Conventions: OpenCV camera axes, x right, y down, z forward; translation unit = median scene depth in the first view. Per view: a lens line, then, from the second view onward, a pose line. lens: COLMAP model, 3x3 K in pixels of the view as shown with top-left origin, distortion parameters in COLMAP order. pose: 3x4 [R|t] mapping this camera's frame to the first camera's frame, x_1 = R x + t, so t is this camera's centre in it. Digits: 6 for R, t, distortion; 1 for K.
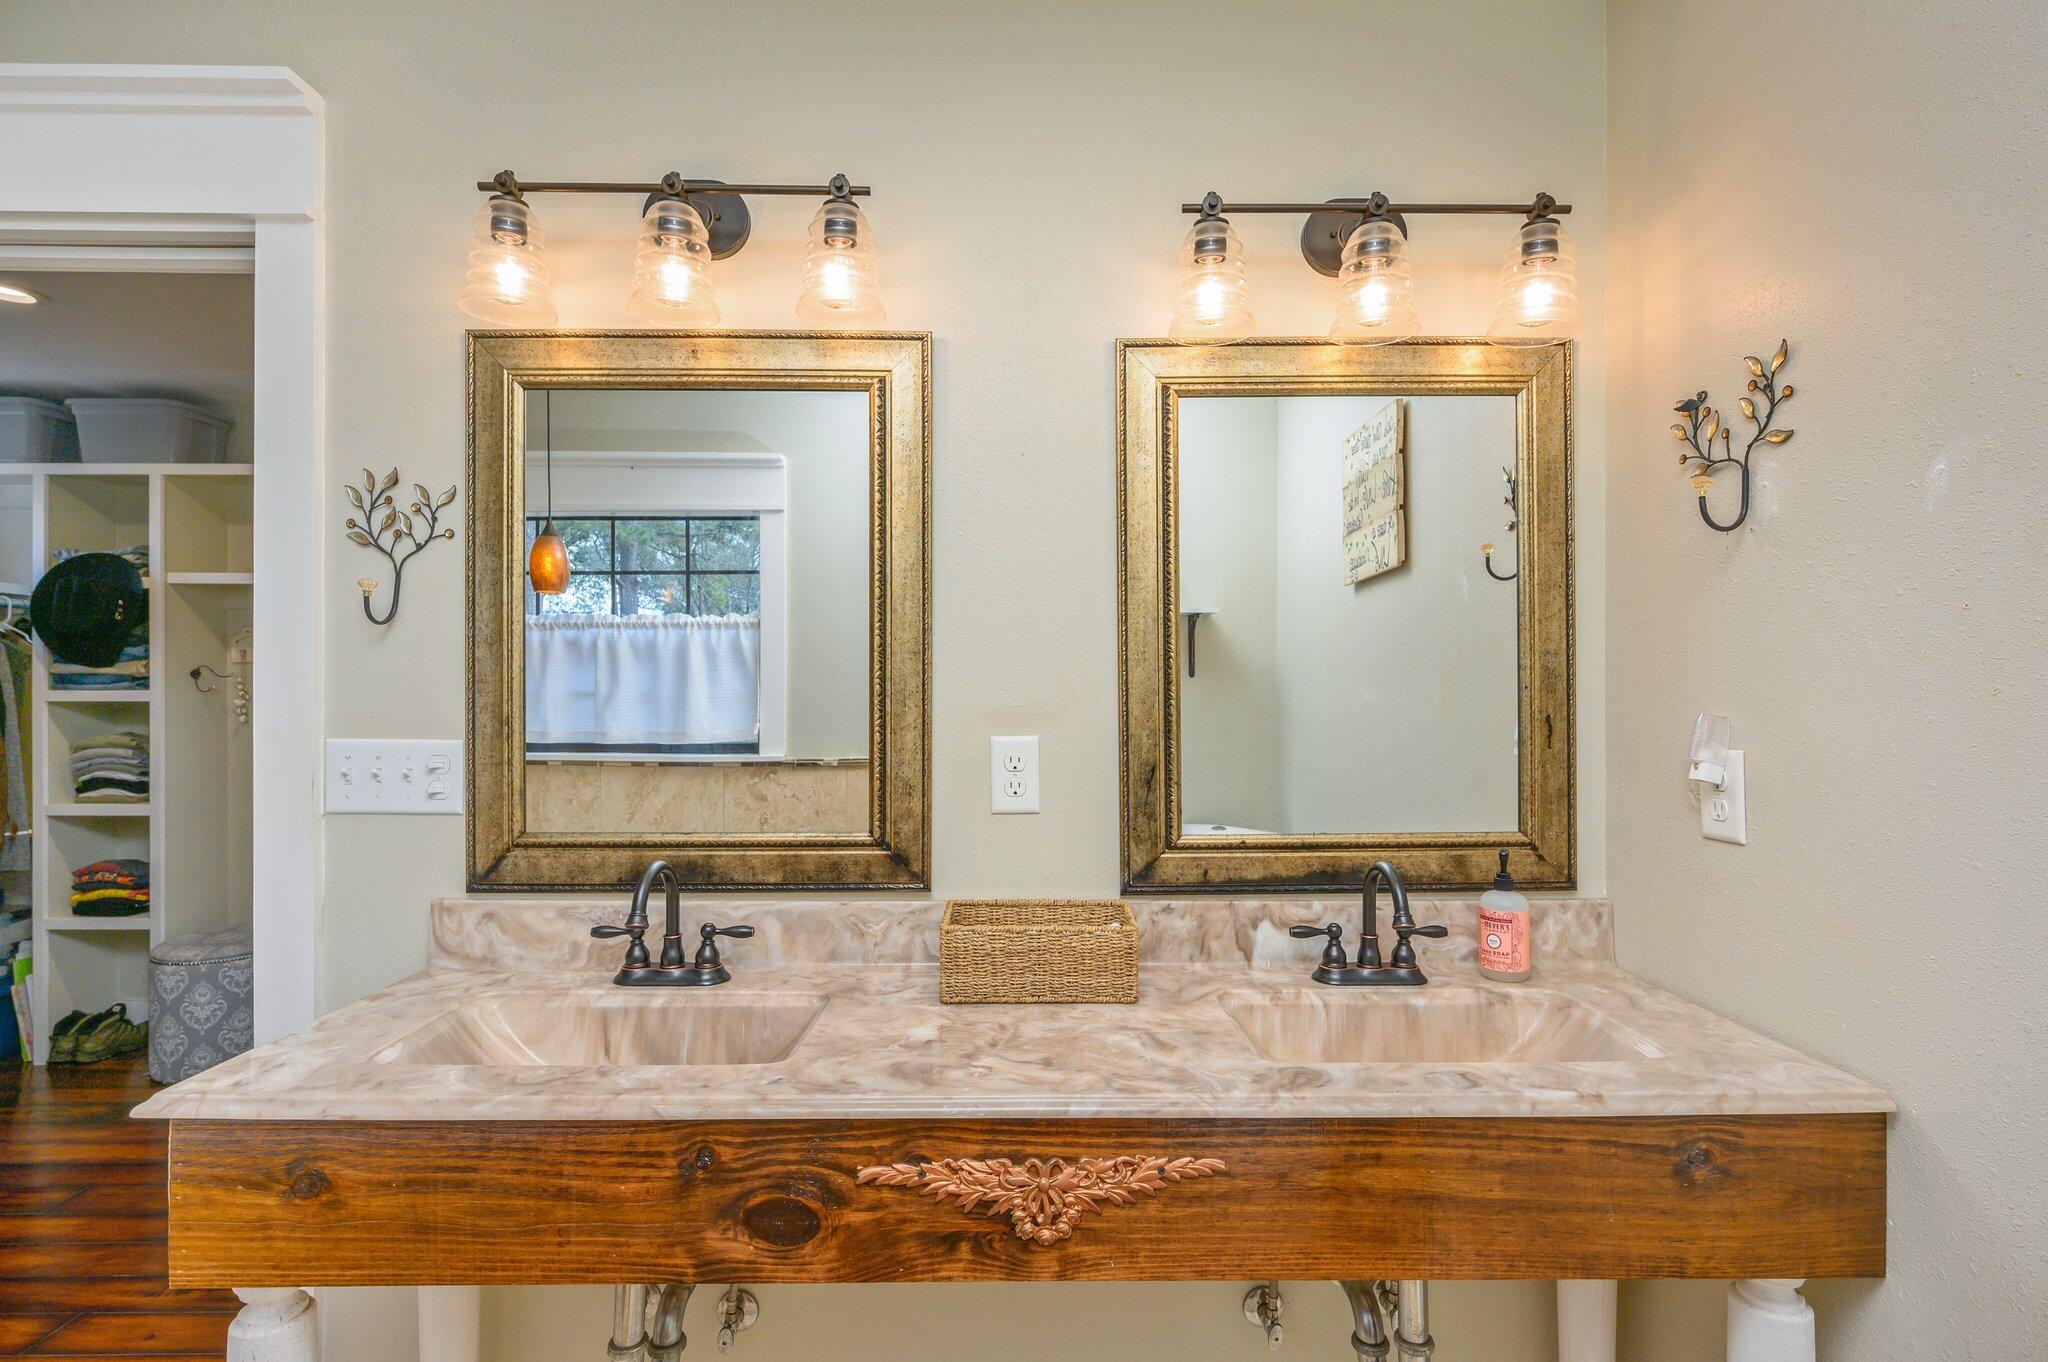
lens RADIAL K [[990.0, 0, 1025.7], [0, 990.0, 687.4], [0, 0, 1]] dist [-0.002606, 0.000526]
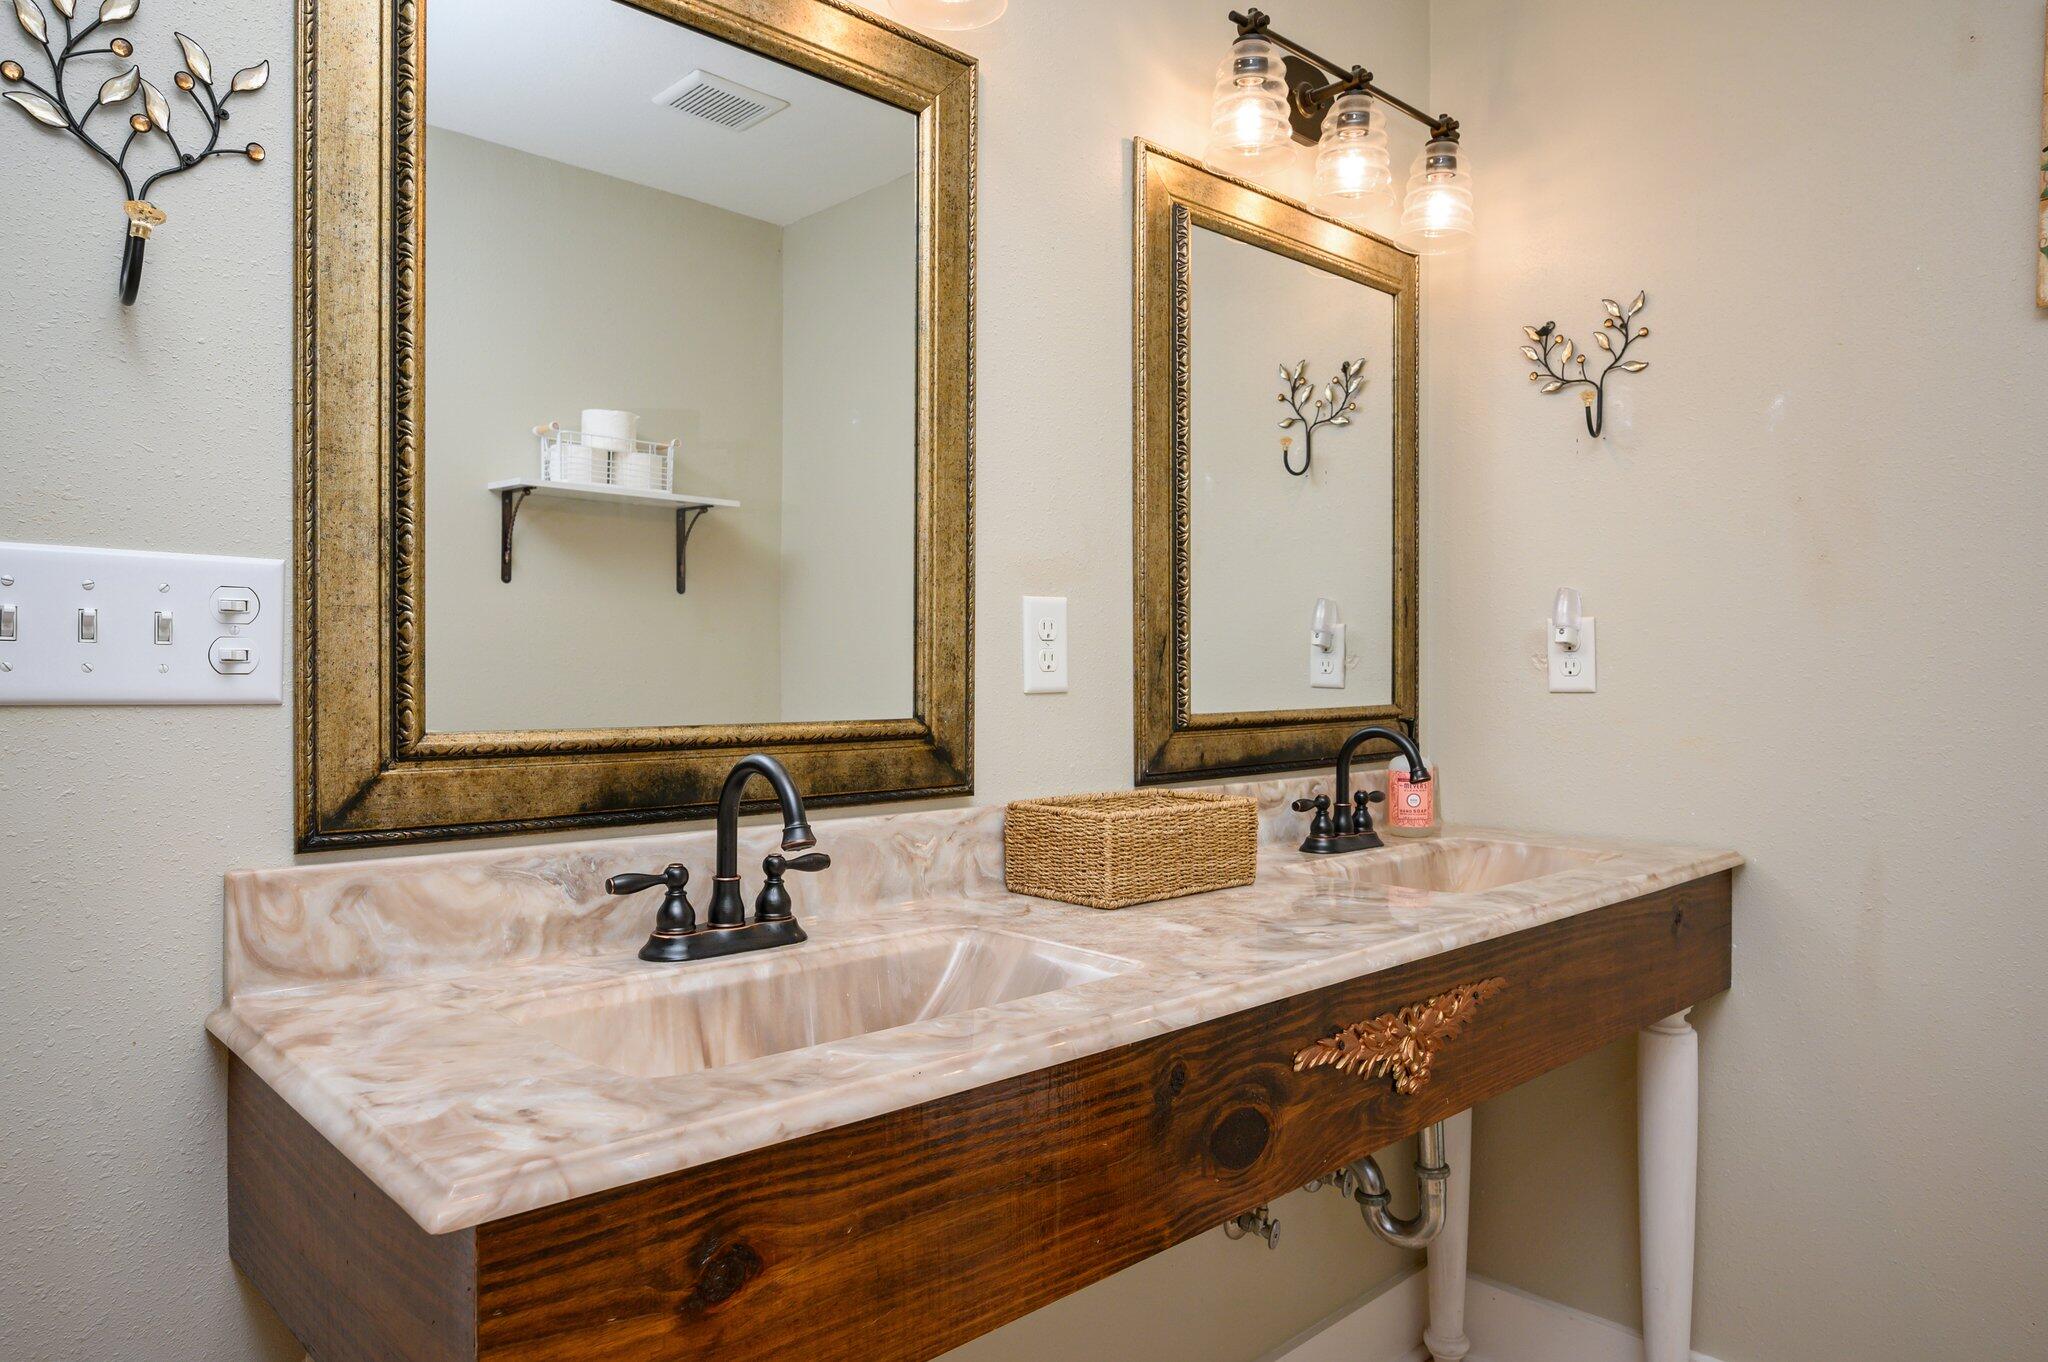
lens RADIAL K [[1312.1, 0, 1024.9], [0, 1312.1, 677.7], [0, 0, 1]] dist [-0.003174, -0.001864]
pose [[0.730838, -0.000956, 0.682550, -0.765425], [-0.003651, 0.999979, 0.005309, 0.111557], [-0.682541, -0.006372, 0.730819, 0.238465]]
